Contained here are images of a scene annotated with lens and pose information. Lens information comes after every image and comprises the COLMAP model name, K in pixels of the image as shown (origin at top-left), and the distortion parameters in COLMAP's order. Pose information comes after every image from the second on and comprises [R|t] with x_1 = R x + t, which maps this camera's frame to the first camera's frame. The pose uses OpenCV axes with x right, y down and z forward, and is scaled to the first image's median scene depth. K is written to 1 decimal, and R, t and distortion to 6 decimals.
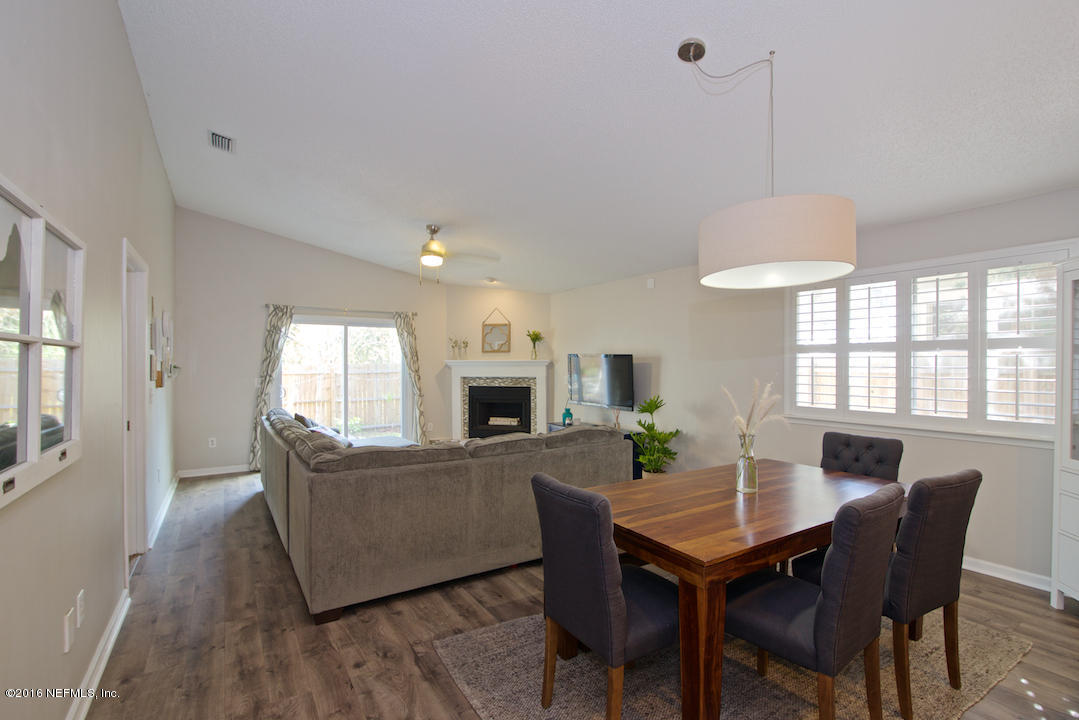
lens RADIAL K [[497.7, 0, 536.8], [0, 497.7, 366.5], [0, 0, 1]] dist [-0.015663, -0.000273]
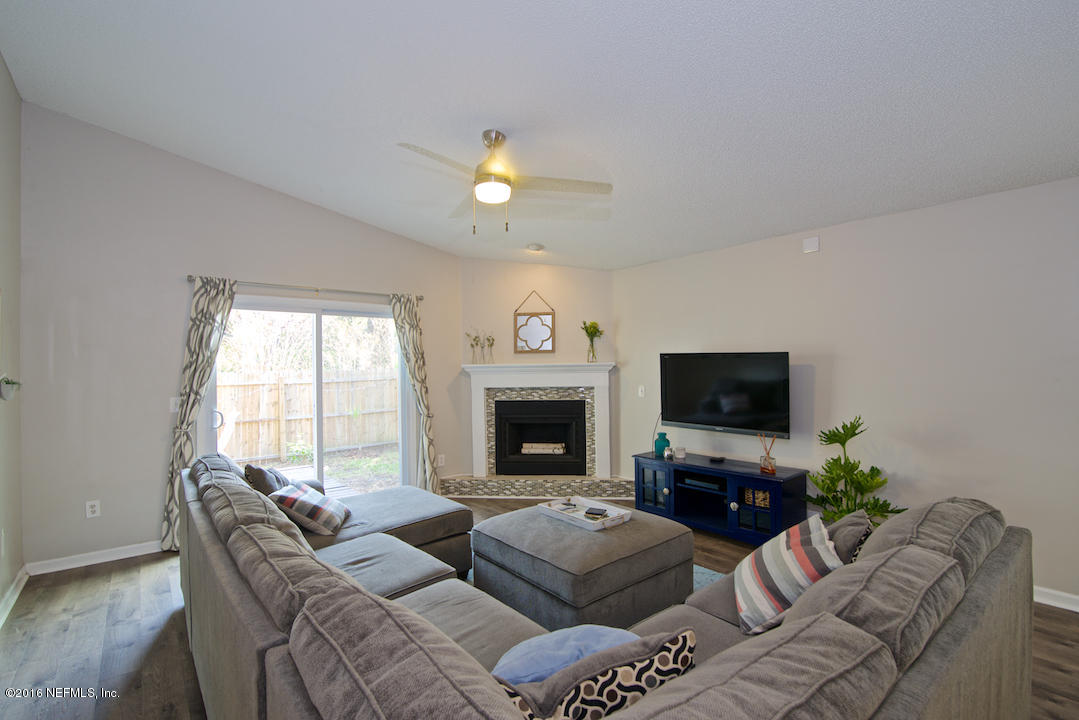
lens RADIAL K [[497.7, 0, 536.0], [0, 497.7, 364.4], [0, 0, 1]] dist [-0.015663, -0.000273]
pose [[0.993891, -0.011514, 0.109760, -0.164190], [0.012935, 0.999841, -0.012247, -0.002955], [-0.109601, 0.013592, 0.993883, 0.302958]]
